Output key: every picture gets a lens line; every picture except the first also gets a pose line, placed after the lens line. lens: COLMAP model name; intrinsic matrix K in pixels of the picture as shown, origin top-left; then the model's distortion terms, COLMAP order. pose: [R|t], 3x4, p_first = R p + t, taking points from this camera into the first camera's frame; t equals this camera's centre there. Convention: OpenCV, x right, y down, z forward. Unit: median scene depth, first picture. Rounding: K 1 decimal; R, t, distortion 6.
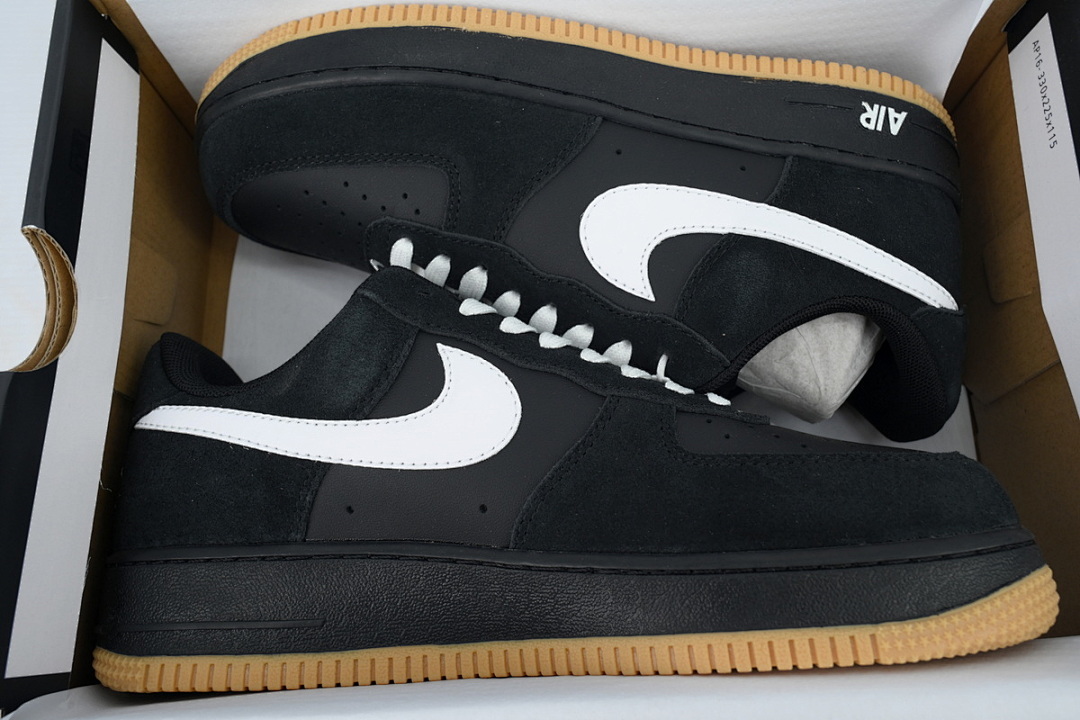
lens RADIAL K [[806.7, 0, 536.8], [0, 806.7, 356.3], [0, 0, 1]] dist [-0.001676, 0.008537]
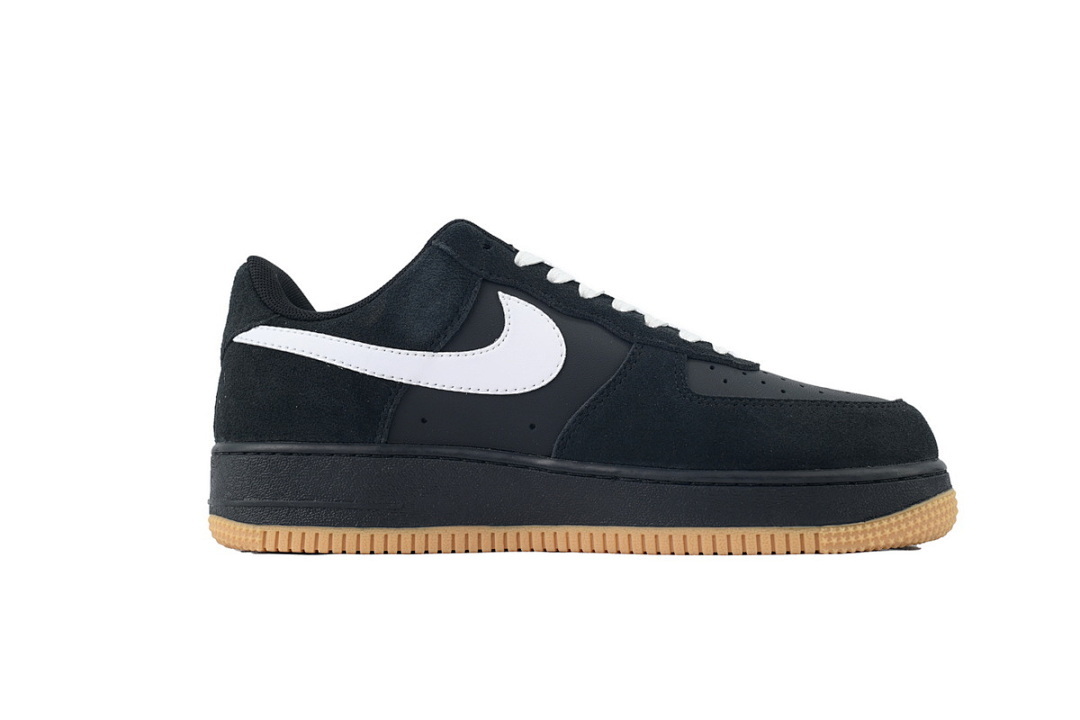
lens RADIAL K [[936.4, 0, 545.6], [0, 936.4, 358.2], [0, 0, 1]] dist [-0.003736, -0.004430]
pose [[0.997294, 0.051209, 0.052754, -0.126338], [-0.059518, 0.983577, 0.170393, -0.168908], [-0.043162, -0.173072, 0.983963, -0.436159]]
